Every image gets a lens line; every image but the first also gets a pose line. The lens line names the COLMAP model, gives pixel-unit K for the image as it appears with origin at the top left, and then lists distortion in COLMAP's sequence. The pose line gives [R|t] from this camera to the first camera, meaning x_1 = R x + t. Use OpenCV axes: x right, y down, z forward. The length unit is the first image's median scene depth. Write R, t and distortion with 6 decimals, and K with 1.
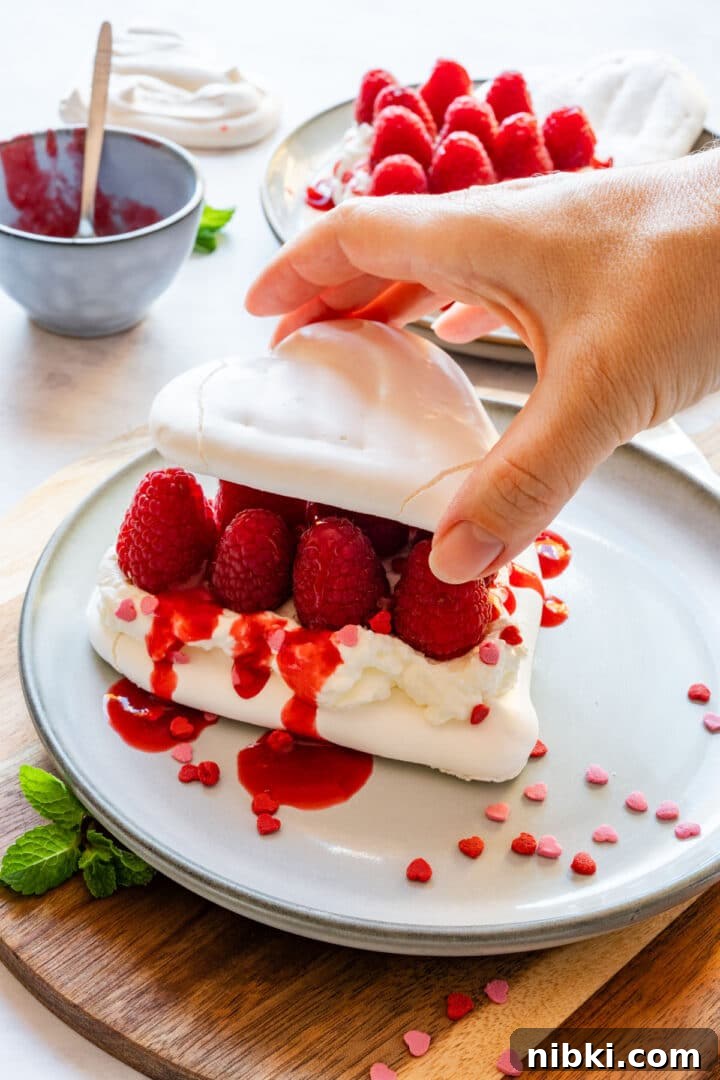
lens RADIAL K [[1700.4, 0, 360.0], [0, 1700.4, 540.0], [0, 0, 1]] dist [0.000779, 0.033643]
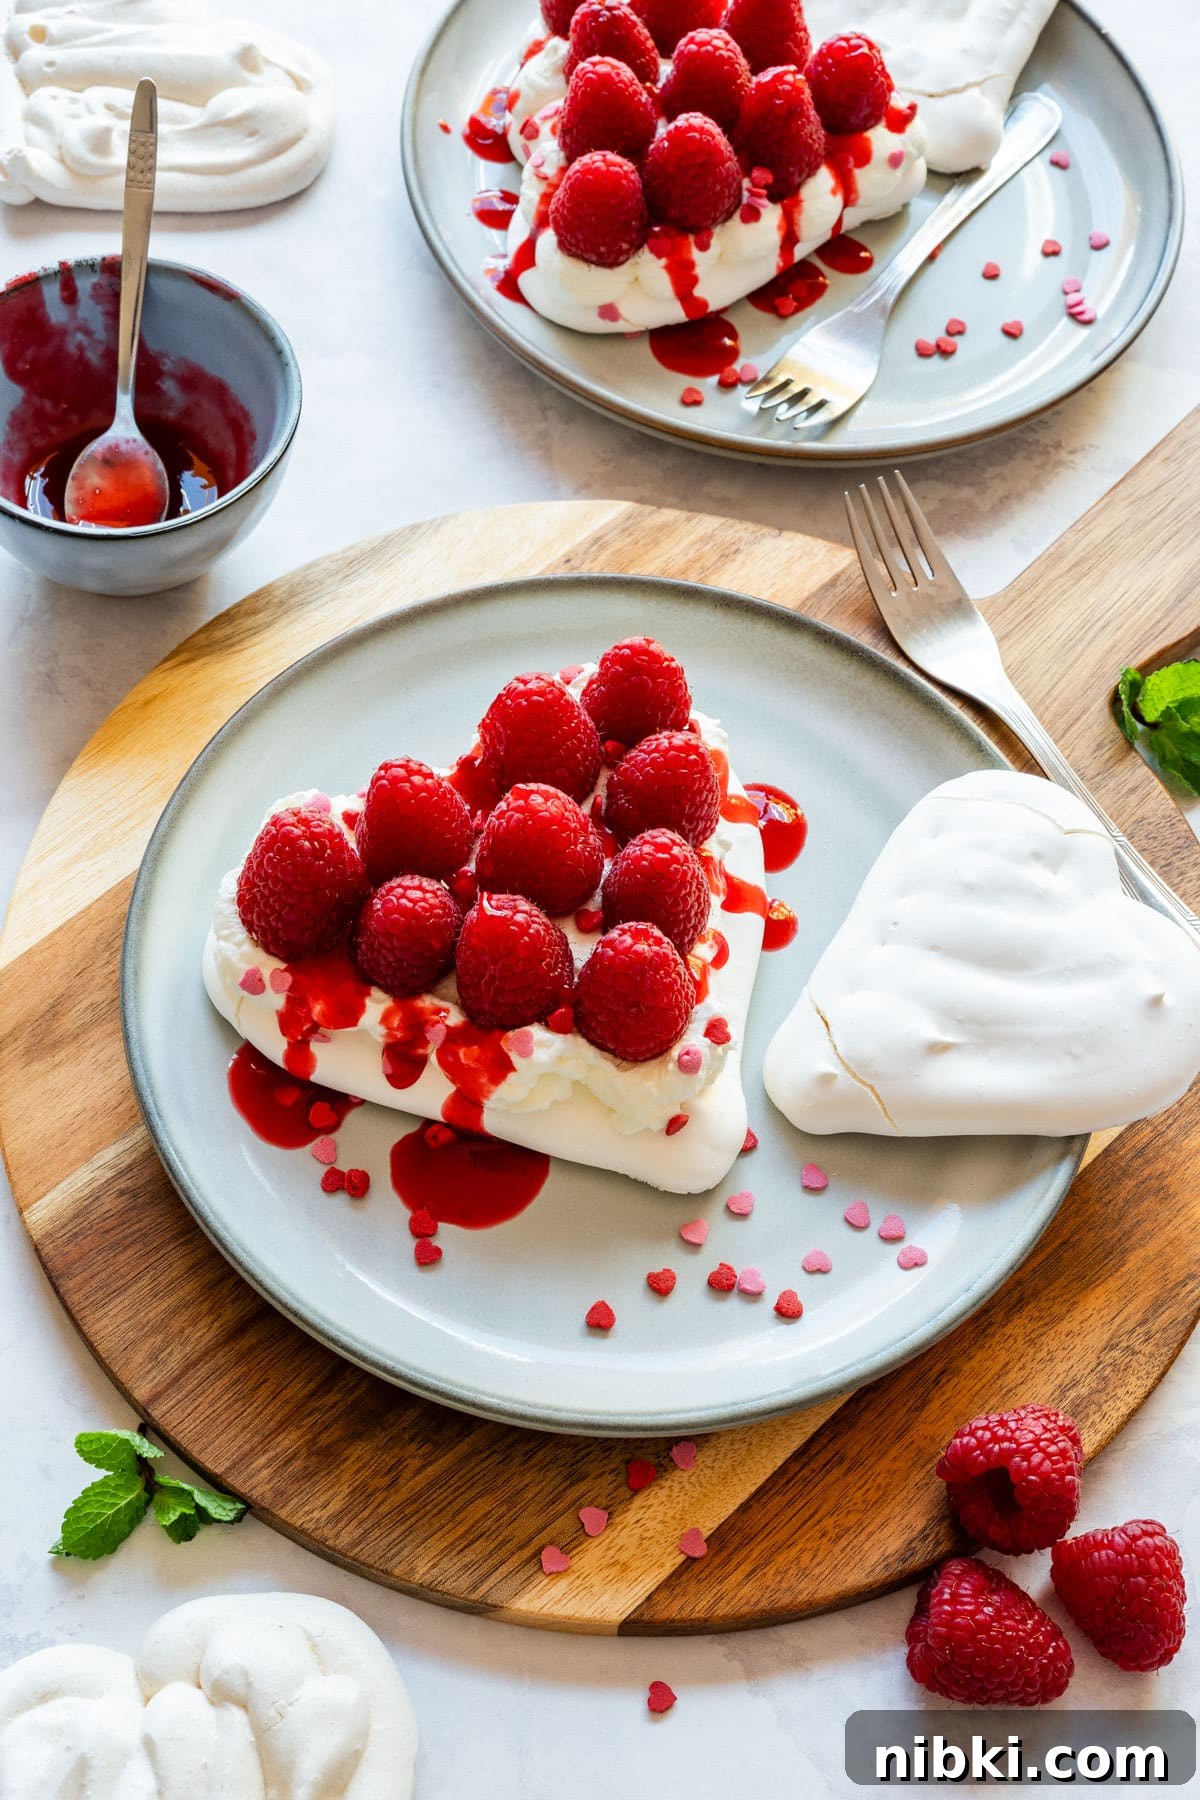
lens RADIAL K [[2833.9, 0, 600.0], [0, 2833.9, 900.0], [0, 0, 1]] dist [0.000779, 0.033643]
pose [[0.999728, 0.011050, 0.020548, 0.001973], [-0.017577, 0.935868, 0.351912, -0.521663], [-0.015342, -0.352177, 0.935807, -0.293308]]
